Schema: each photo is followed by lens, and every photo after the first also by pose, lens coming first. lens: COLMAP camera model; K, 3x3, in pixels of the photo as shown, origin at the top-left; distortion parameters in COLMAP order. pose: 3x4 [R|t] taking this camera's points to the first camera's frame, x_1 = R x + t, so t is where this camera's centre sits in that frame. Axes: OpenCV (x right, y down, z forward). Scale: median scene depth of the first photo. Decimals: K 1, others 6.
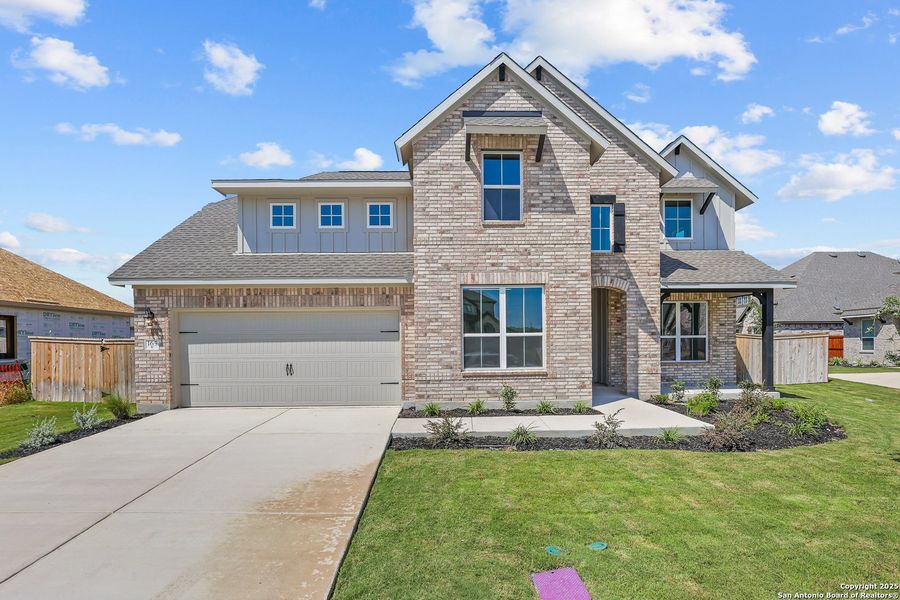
lens RADIAL K [[420.0, 0, 450.1], [0, 420.0, 314.5], [0, 0, 1]] dist [0.002198, 0.000305]
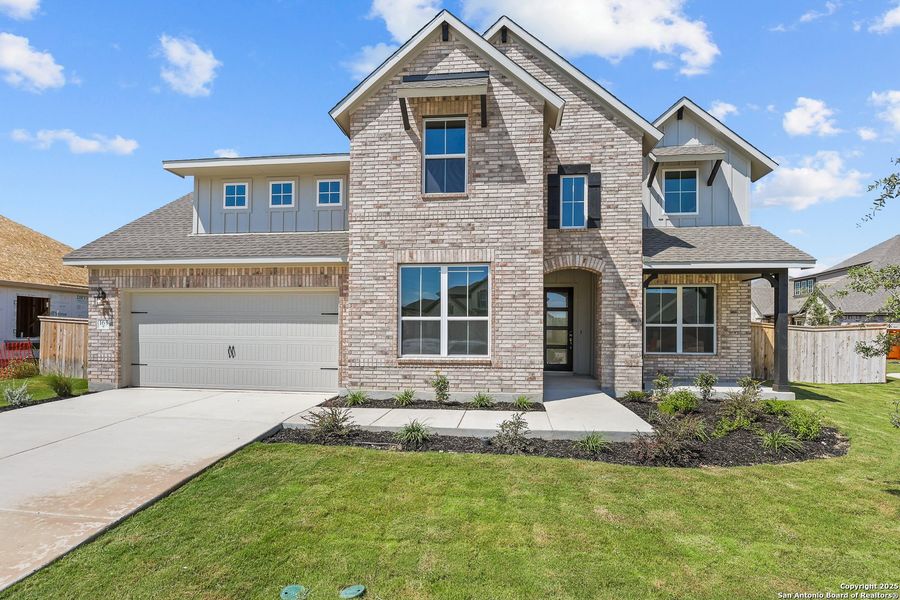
lens RADIAL K [[413.7, 0, 446.2], [0, 413.7, 297.7], [0, 0, 1]] dist [0.000609, -0.000194]
pose [[0.991624, 0.006059, -0.129018, 0.242481], [-0.007788, 0.999886, -0.012903, 0.014624], [0.128925, 0.013799, 0.991558, 0.113734]]
